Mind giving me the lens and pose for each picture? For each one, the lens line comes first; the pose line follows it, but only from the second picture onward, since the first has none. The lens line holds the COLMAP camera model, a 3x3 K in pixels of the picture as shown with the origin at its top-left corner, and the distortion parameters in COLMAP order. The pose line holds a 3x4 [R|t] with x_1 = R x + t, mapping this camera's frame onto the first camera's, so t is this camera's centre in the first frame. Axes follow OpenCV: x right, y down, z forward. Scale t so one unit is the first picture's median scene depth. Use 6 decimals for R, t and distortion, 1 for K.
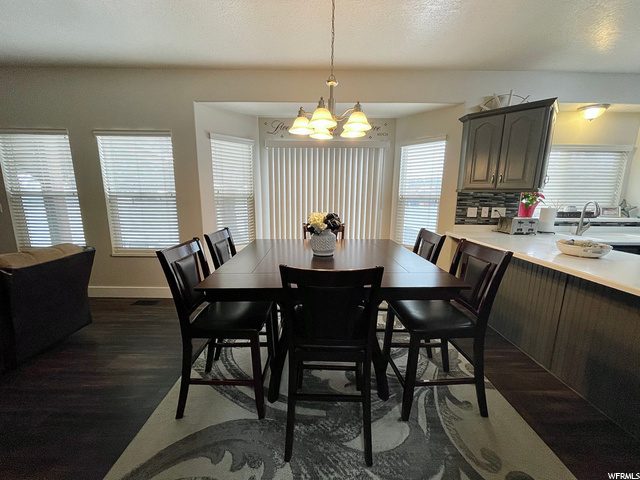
lens RADIAL K [[253.4, 0, 317.1], [0, 253.4, 238.8], [0, 0, 1]] dist [-0.003785, -0.000617]
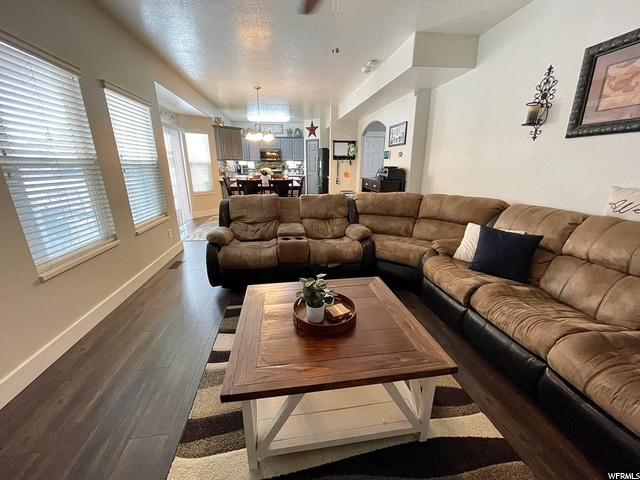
lens RADIAL K [[253.4, 0, 322.1], [0, 253.4, 240.2], [0, 0, 1]] dist [-0.003785, -0.000617]
pose [[-0.181300, -0.291885, 0.939113, -2.084137], [0.172456, 0.930705, 0.322565, -0.101879], [-0.968189, 0.220437, -0.118400, 0.590495]]
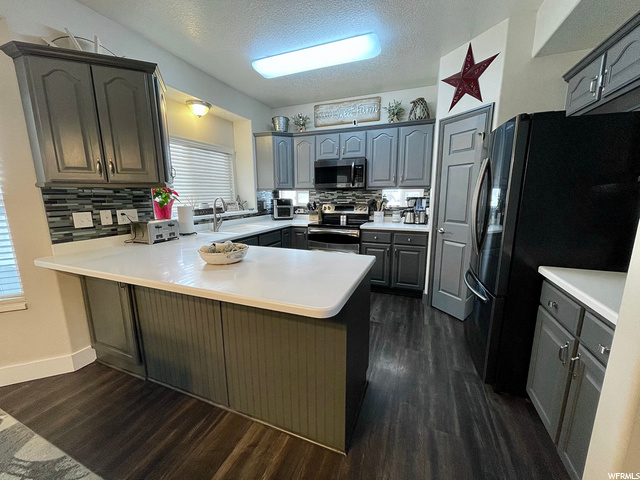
lens RADIAL K [[253.4, 0, 320.0], [0, 253.4, 240.8], [0, 0, 1]] dist [-0.003785, -0.000617]
pose [[0.354707, -0.181159, 0.917259, 0.241438], [0.172799, 0.976851, 0.126107, -0.032485], [-0.918871, 0.113770, 0.377800, 0.233359]]
